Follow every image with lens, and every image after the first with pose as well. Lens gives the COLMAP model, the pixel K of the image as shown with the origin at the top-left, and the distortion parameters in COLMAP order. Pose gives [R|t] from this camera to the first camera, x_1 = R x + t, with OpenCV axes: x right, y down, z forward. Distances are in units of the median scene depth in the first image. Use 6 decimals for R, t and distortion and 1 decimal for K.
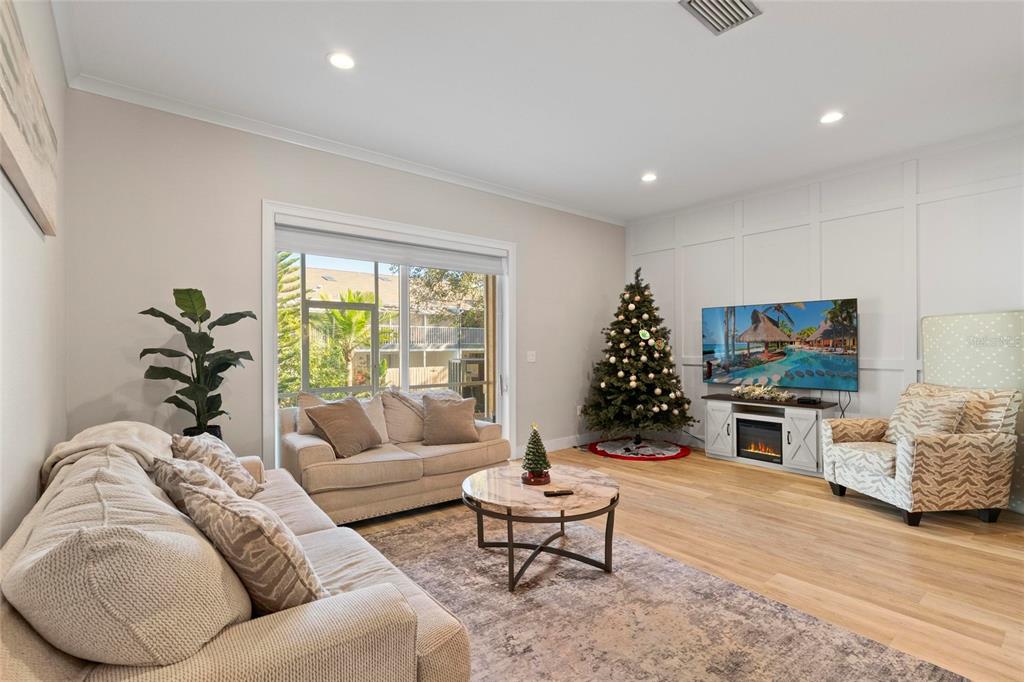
lens RADIAL K [[470.4, 0, 512.0], [0, 470.4, 347.1], [0, 0, 1]] dist [0.003262, 0.000371]
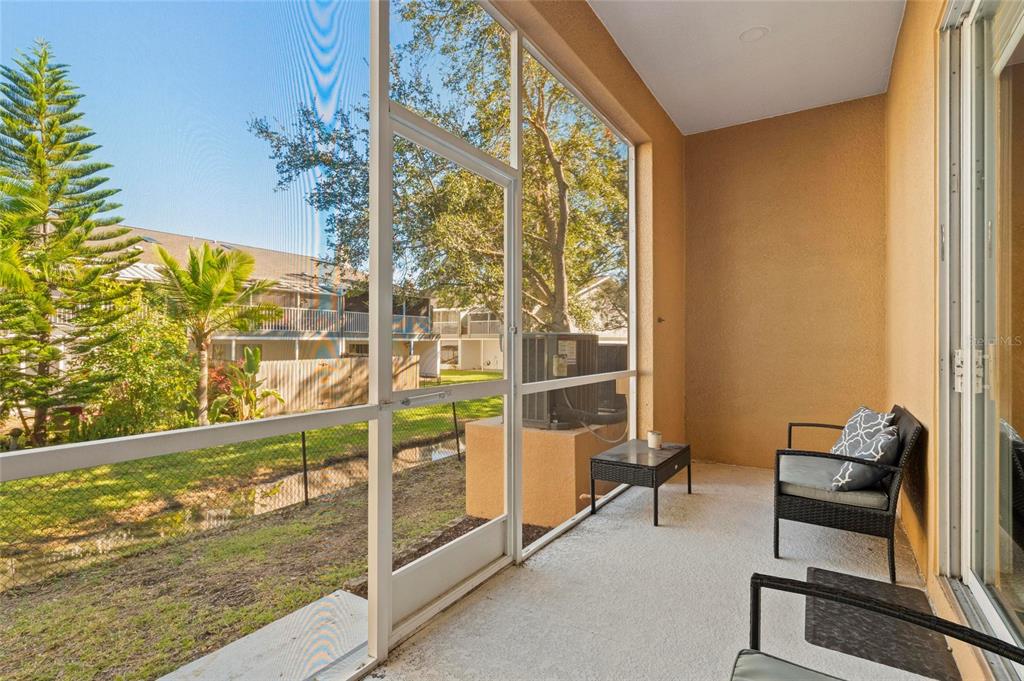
lens RADIAL K [[488.1, 0, 512.0], [0, 488.1, 340.5], [0, 0, 1]] dist [0.000373, -0.000240]
pose [[0.954830, 0.008016, 0.297045, -0.477843], [-0.007235, 0.999967, -0.003729, 0.057270], [-0.297065, 0.001411, 0.954856, 0.709085]]
